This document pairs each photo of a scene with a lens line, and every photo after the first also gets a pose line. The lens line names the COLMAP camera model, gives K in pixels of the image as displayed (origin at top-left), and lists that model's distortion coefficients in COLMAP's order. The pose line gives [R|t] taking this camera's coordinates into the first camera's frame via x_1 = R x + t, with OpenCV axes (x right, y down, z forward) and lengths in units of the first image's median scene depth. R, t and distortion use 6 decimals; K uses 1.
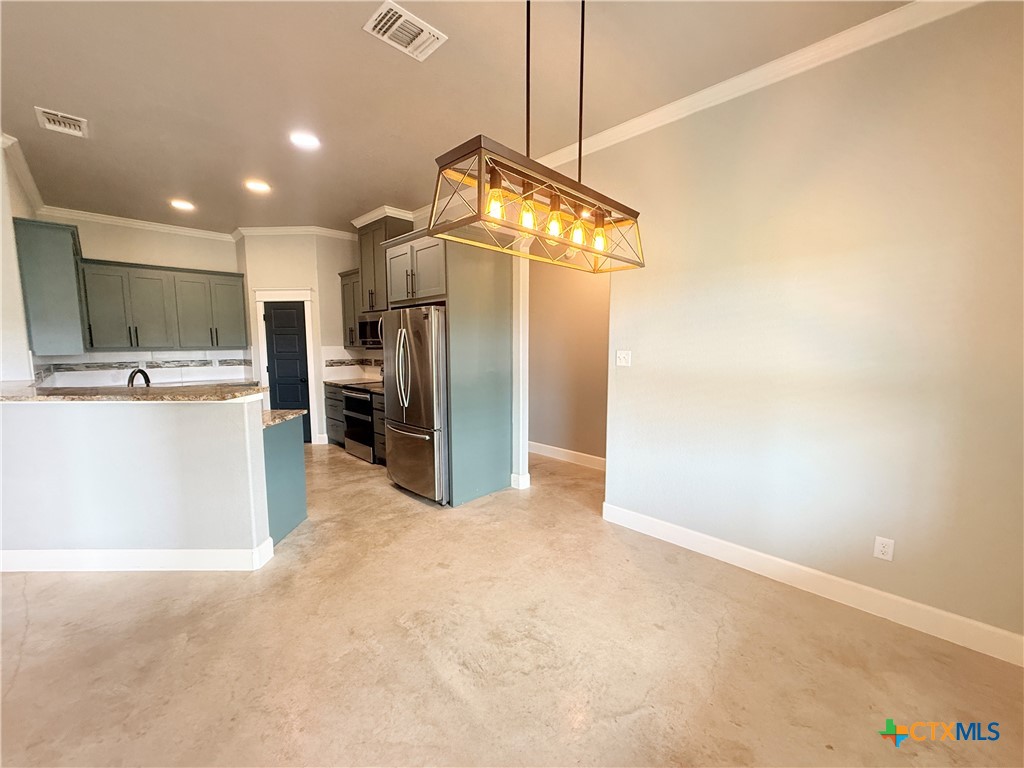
lens RADIAL K [[406.9, 0, 508.5], [0, 406.9, 384.0], [0, 0, 1]] dist [-0.000026, 0.000067]
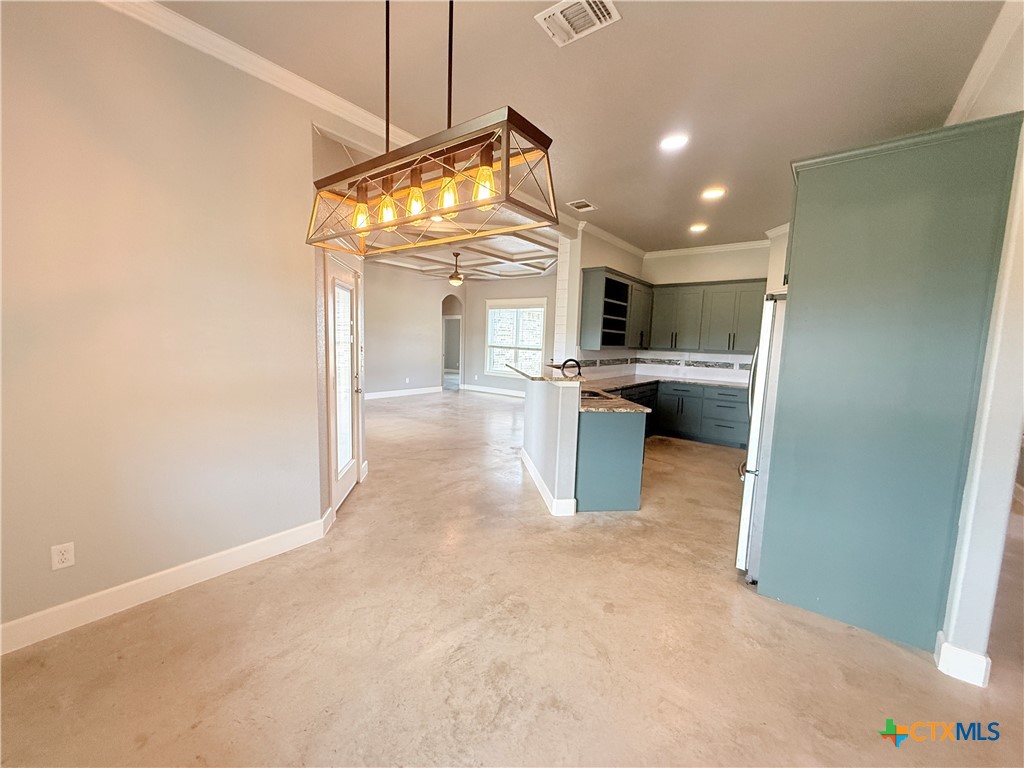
lens RADIAL K [[406.9, 0, 508.5], [0, 406.9, 384.0], [0, 0, 1]] dist [-0.000026, 0.000067]
pose [[0.119865, 0.111701, -0.986486, 0.635728], [-0.134216, 0.986352, 0.095377, -0.066683], [0.983676, 0.120970, 0.133221, 0.673175]]
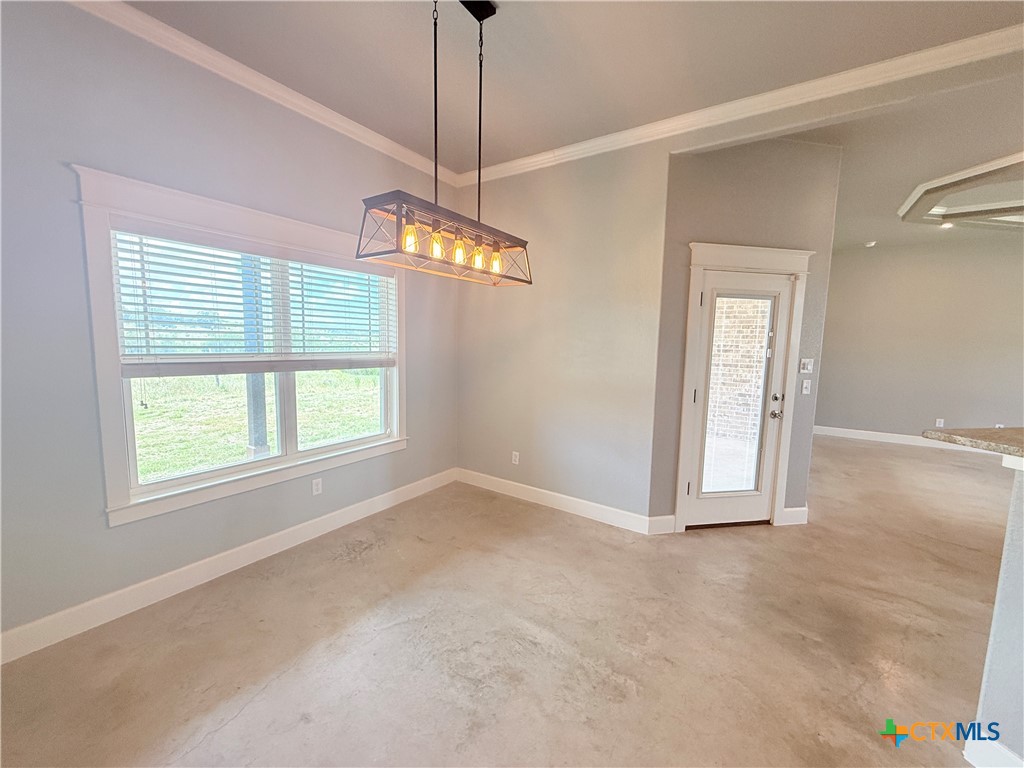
lens RADIAL K [[406.9, 0, 508.5], [0, 406.9, 384.0], [0, 0, 1]] dist [-0.000026, 0.000067]
pose [[-0.982699, 0.001715, -0.185203, 0.117559], [-0.037779, 0.977077, 0.209509, -0.153717], [0.181317, 0.212881, -0.960107, 1.399099]]
